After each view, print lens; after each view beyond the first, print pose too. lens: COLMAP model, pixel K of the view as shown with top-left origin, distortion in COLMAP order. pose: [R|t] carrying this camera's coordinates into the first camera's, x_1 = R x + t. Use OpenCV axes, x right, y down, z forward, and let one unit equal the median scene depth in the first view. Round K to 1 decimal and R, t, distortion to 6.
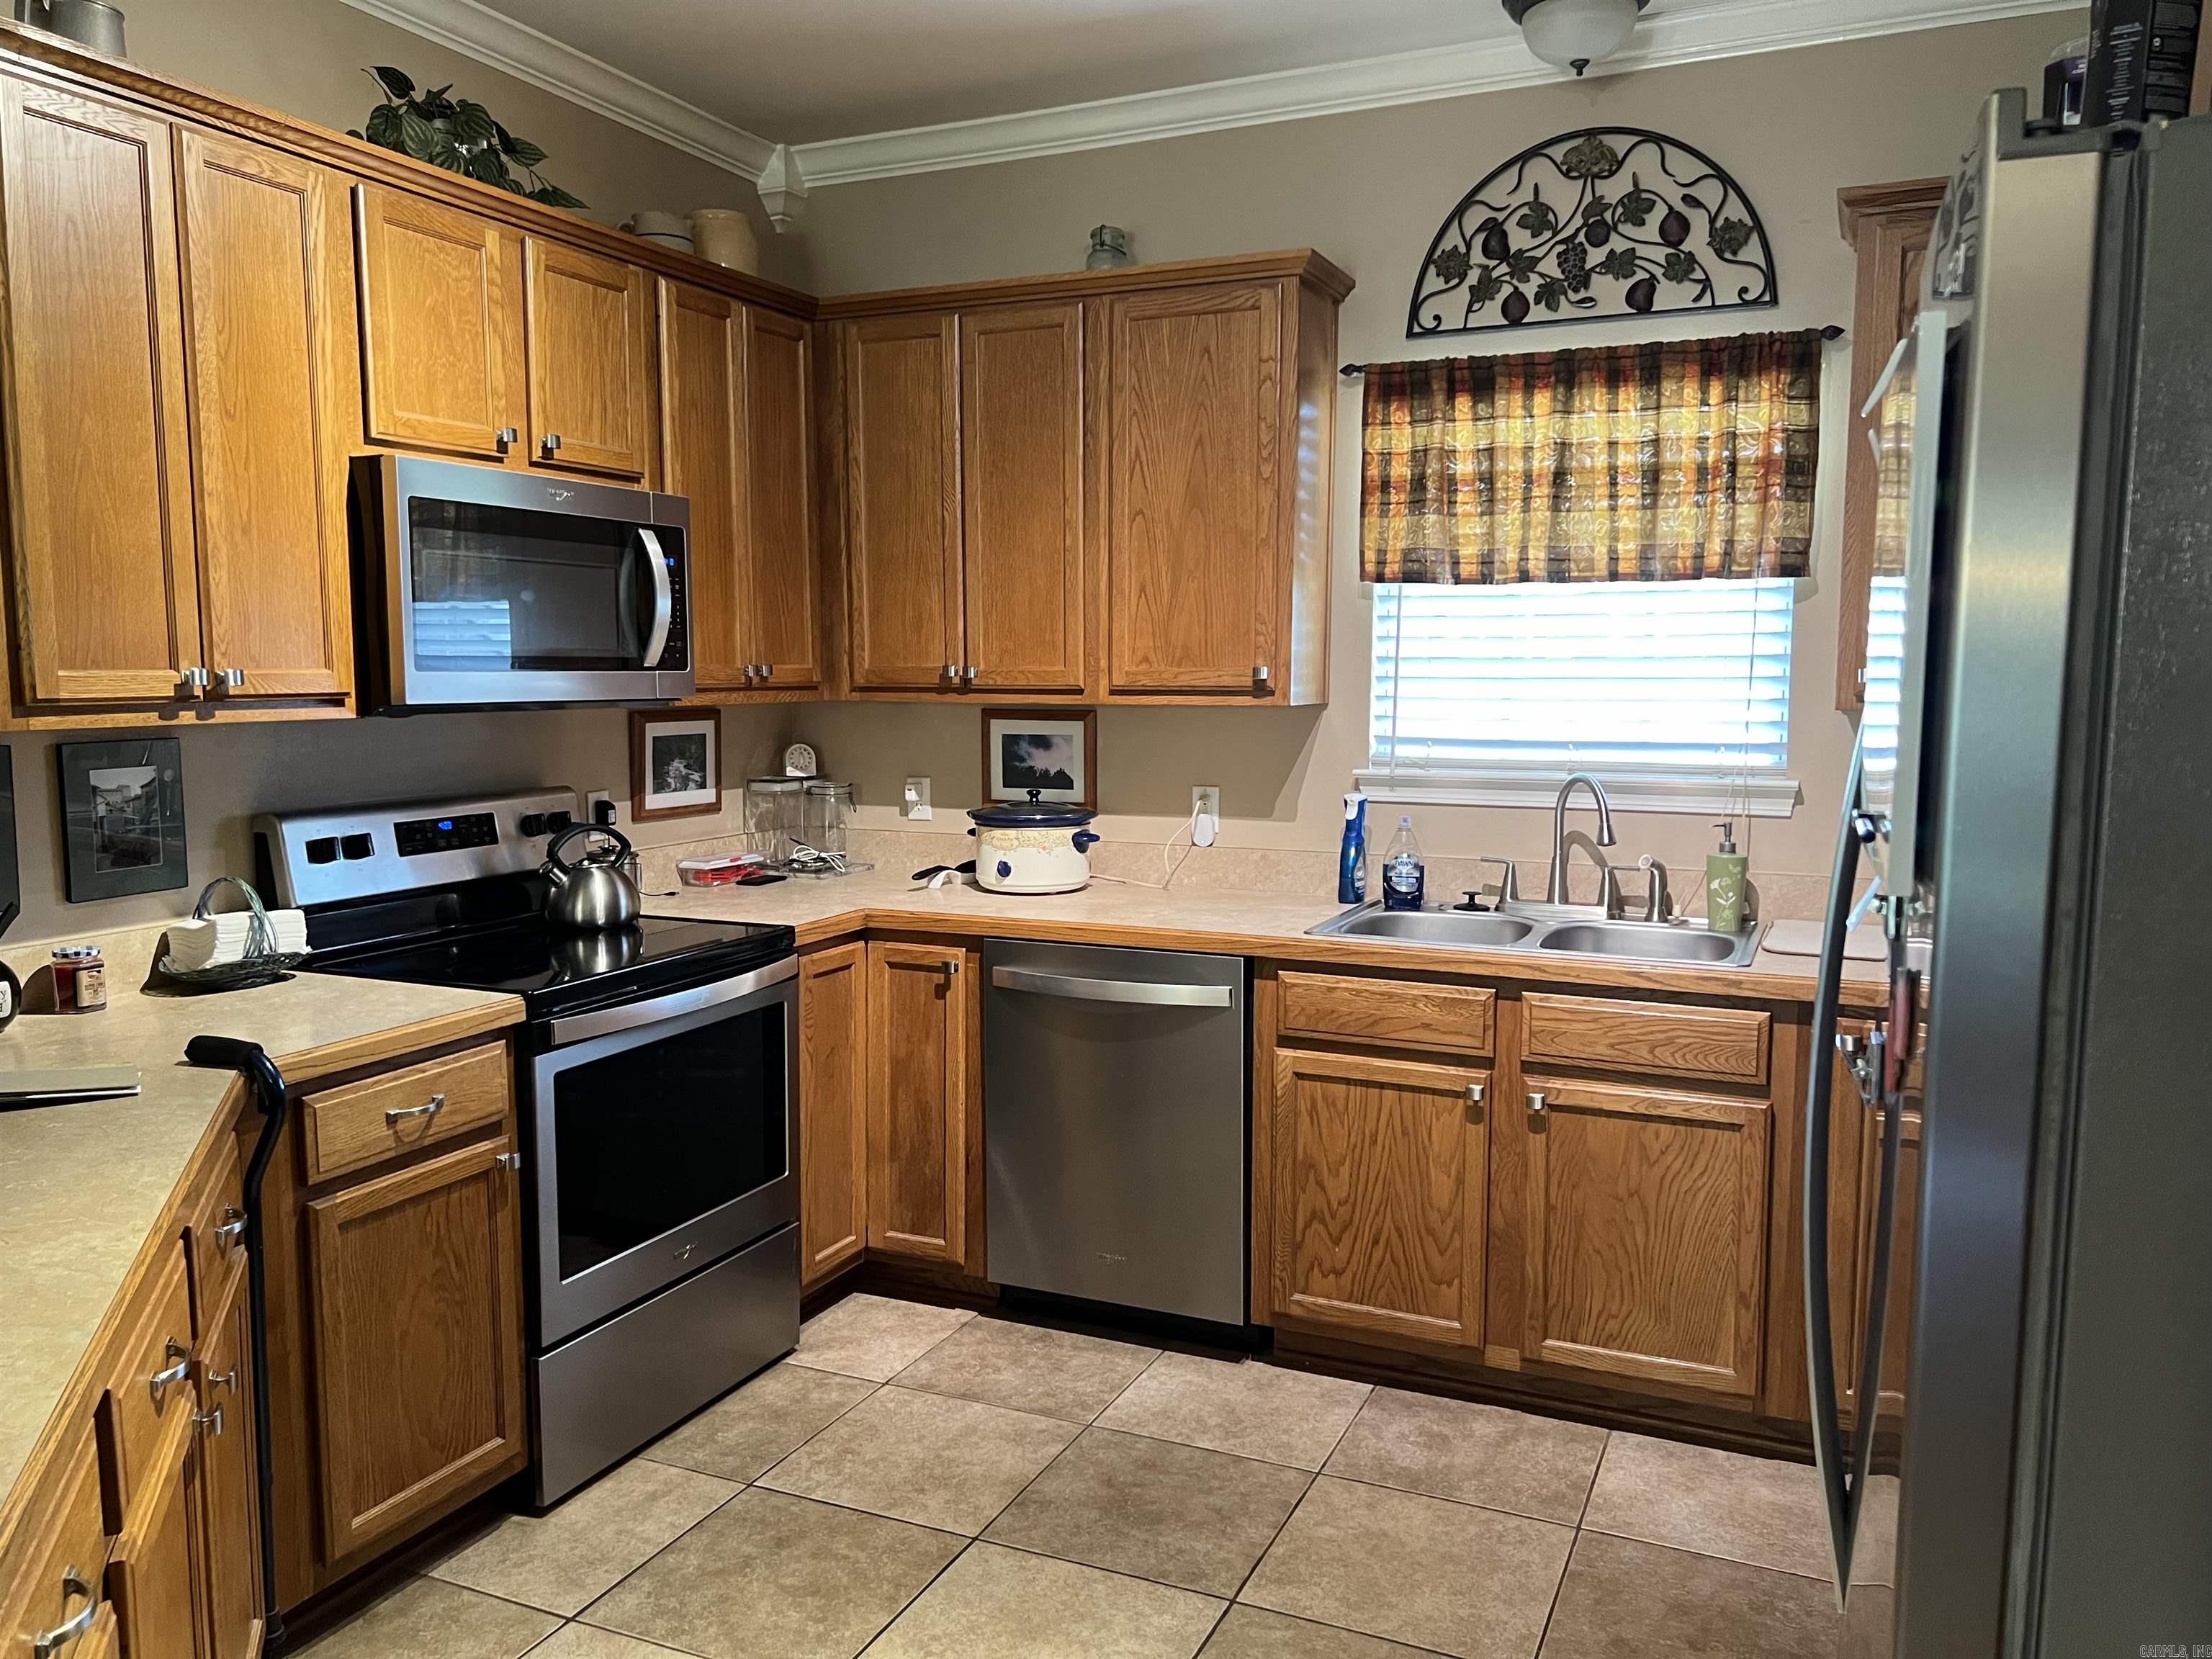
lens RADIAL K [[1663.7, 0, 1106.0], [0, 1663.7, 834.5], [0, 0, 1]] dist [0.029753, -0.046654]
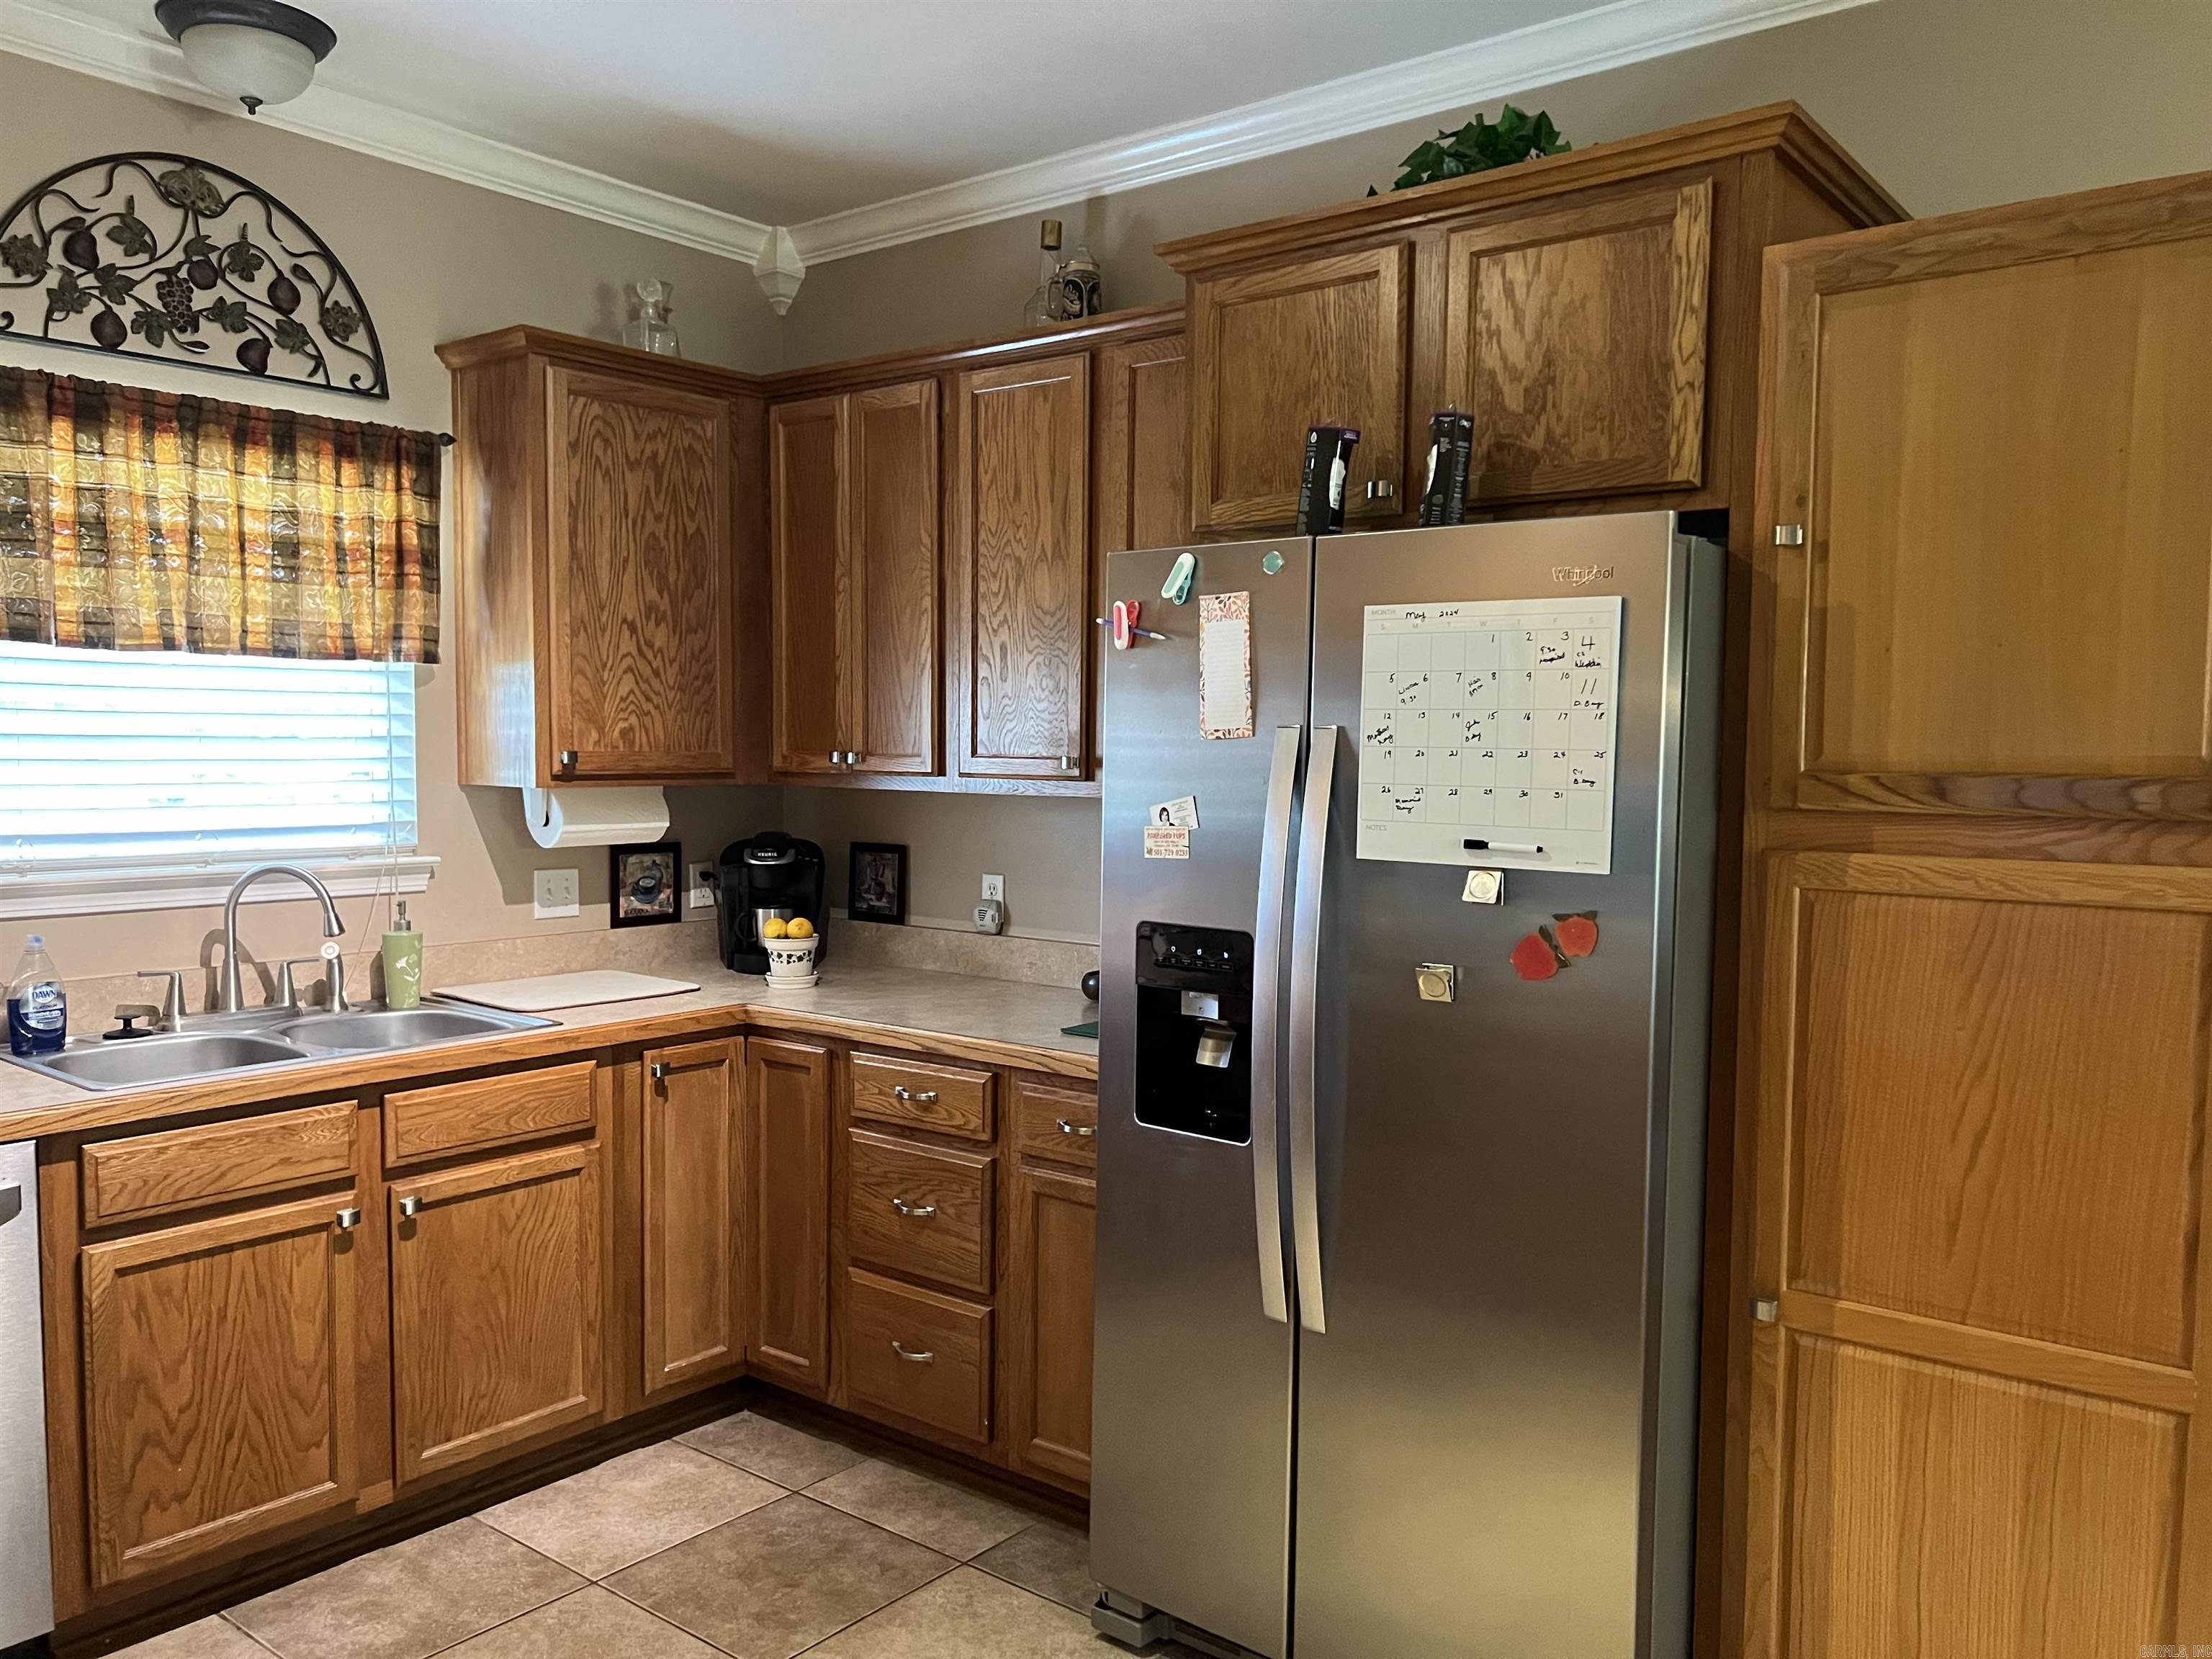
lens RADIAL K [[1663.7, 0, 1112.5], [0, 1663.7, 840.8], [0, 0, 1]] dist [0.029753, -0.046654]
pose [[0.226451, -0.057421, 0.972328, -0.511868], [0.089458, 0.995268, 0.037941, -0.043102], [-0.969906, 0.078391, 0.230516, 0.340002]]
